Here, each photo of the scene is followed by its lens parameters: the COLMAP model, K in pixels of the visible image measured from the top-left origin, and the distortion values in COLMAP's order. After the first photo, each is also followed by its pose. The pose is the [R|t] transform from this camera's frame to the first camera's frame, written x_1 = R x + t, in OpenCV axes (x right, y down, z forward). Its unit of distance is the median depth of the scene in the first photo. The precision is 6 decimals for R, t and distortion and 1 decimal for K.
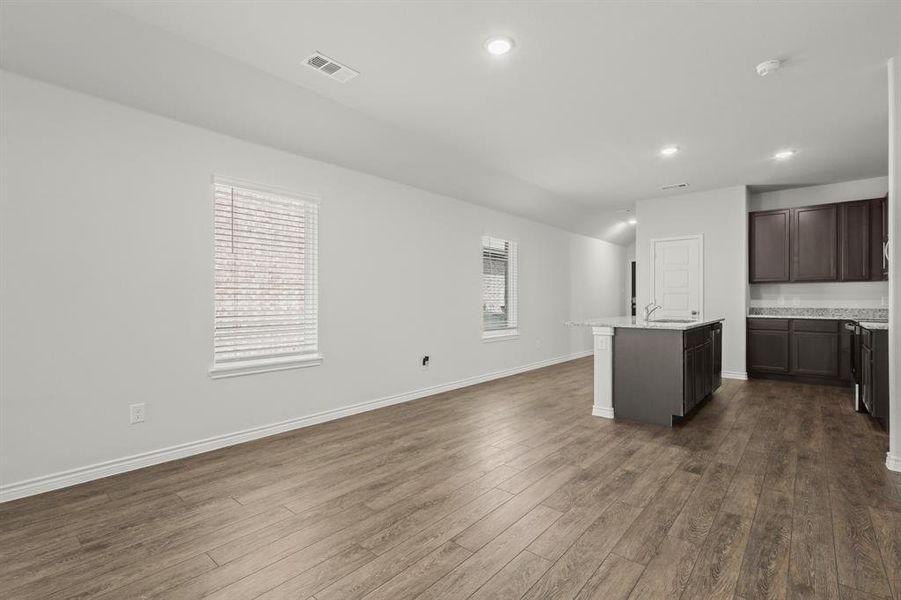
lens RADIAL K [[409.6, 0, 450.0], [0, 409.6, 303.2], [0, 0, 1]] dist [-0.002574, -0.000518]
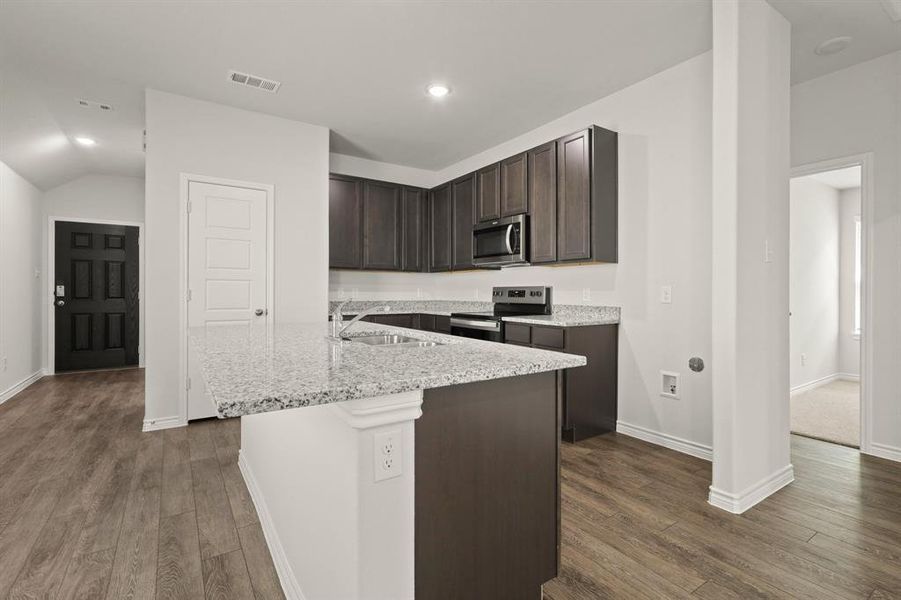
lens RADIAL K [[409.6, 0, 450.9], [0, 409.6, 292.2], [0, 0, 1]] dist [-0.002574, -0.000518]
pose [[0.260106, 0.000616, 0.965580, 0.100892], [0.009307, 0.999952, -0.003145, -0.002374], [-0.965535, 0.009804, 0.260088, 0.648746]]
